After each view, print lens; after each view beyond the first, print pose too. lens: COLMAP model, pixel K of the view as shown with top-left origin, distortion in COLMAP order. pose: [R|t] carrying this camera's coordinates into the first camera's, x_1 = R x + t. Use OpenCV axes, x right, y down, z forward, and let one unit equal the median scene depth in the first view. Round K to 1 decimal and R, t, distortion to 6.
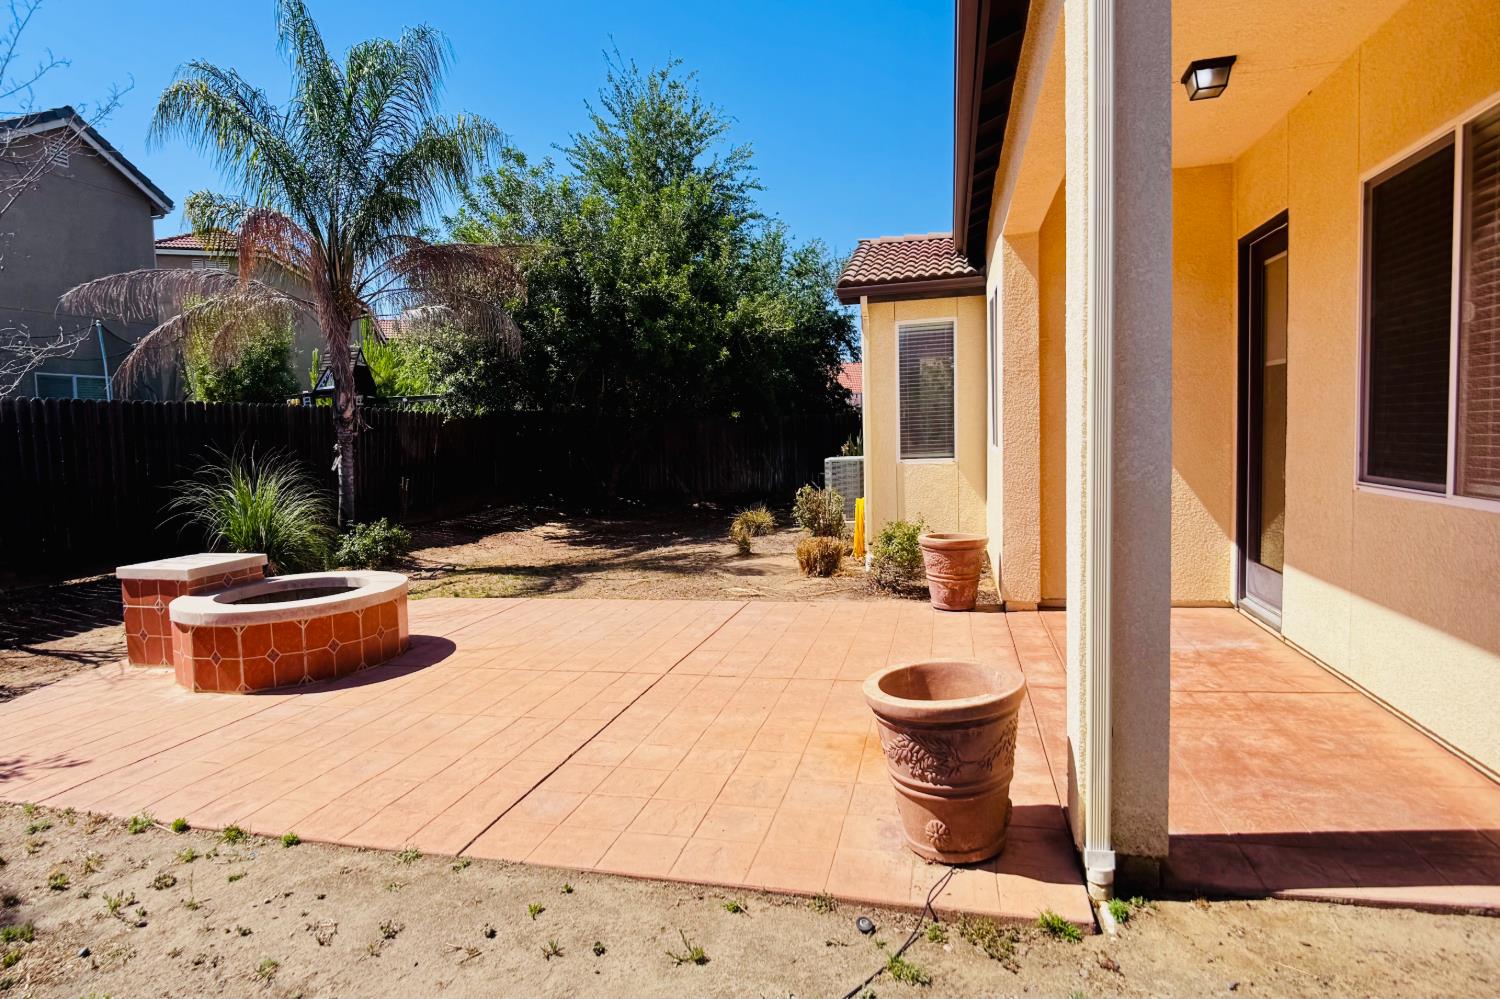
lens RADIAL K [[777.0, 0, 750.6], [0, 777.0, 491.5], [0, 0, 1]] dist [0.003820, -0.019815]
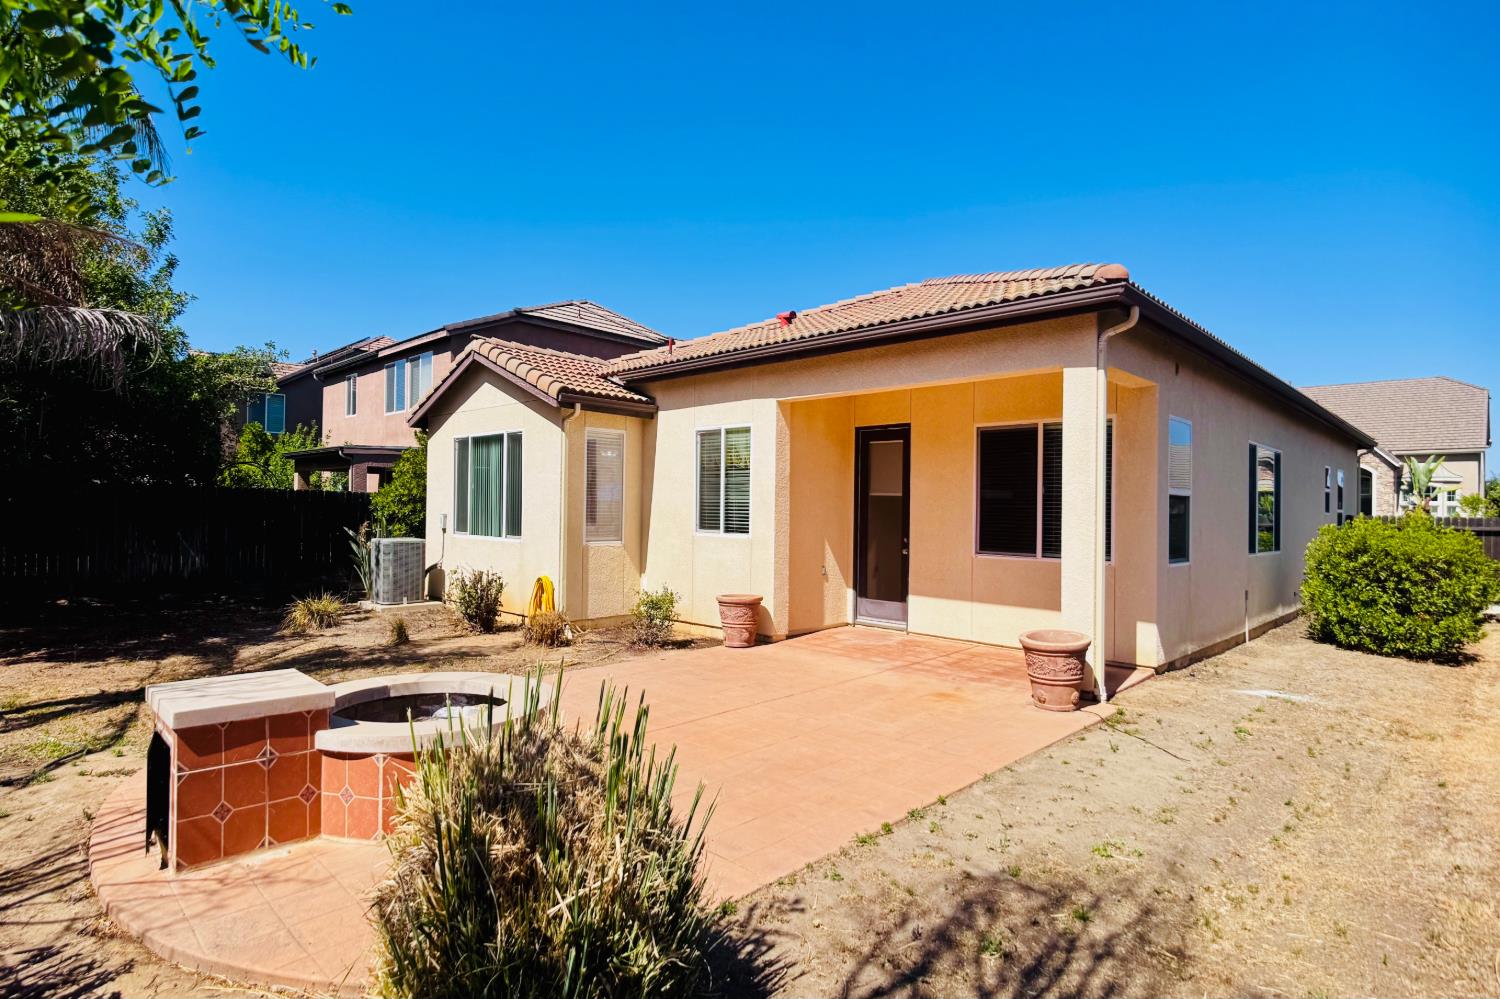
lens RADIAL K [[777.0, 0, 750.6], [0, 777.0, 491.5], [0, 0, 1]] dist [0.003820, -0.019815]
pose [[0.507476, 0.060774, 0.859520, -1.083248], [0.029753, 0.995679, -0.087968, -0.007795], [-0.861152, 0.070215, 0.503475, 0.273232]]
